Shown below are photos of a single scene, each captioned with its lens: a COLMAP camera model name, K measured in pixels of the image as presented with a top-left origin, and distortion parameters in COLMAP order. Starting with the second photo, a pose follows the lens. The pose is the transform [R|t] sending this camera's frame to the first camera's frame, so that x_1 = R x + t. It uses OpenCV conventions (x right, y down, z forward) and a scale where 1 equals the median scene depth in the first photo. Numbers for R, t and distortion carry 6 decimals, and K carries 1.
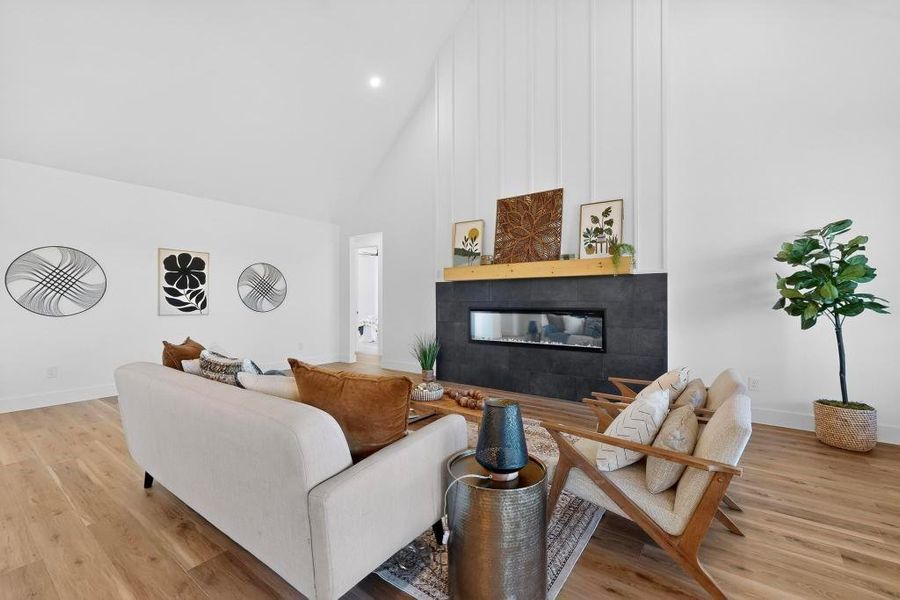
lens RADIAL K [[390.8, 0, 448.4], [0, 390.8, 300.4], [0, 0, 1]] dist [0.000704, 0.001468]
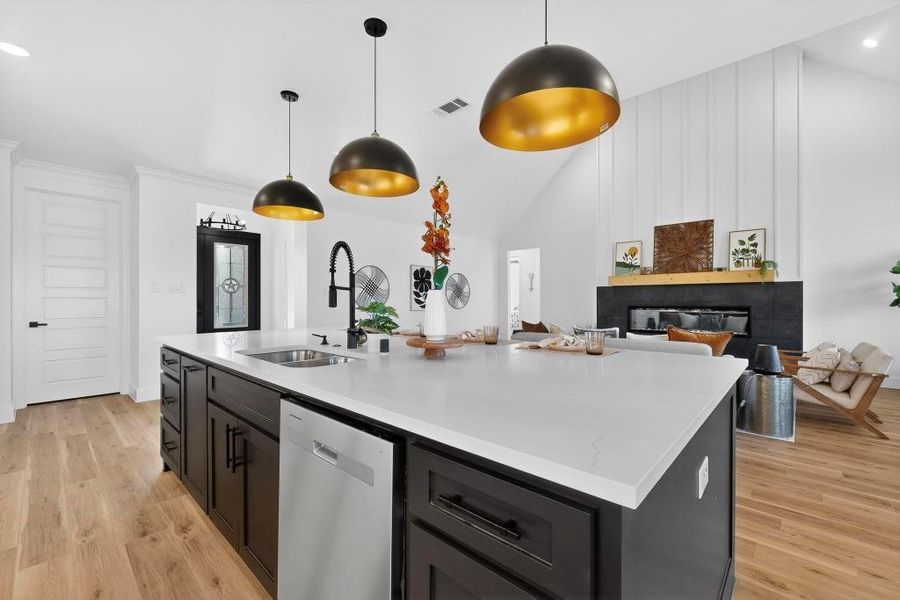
lens RADIAL K [[390.8, 0, 451.0], [0, 390.8, 297.3], [0, 0, 1]] dist [0.000704, 0.001468]
pose [[0.992957, -0.000642, -0.118477, -0.470550], [-0.000531, 0.999951, -0.009866, 0.003418], [0.118477, 0.009860, 0.992908, -0.488720]]
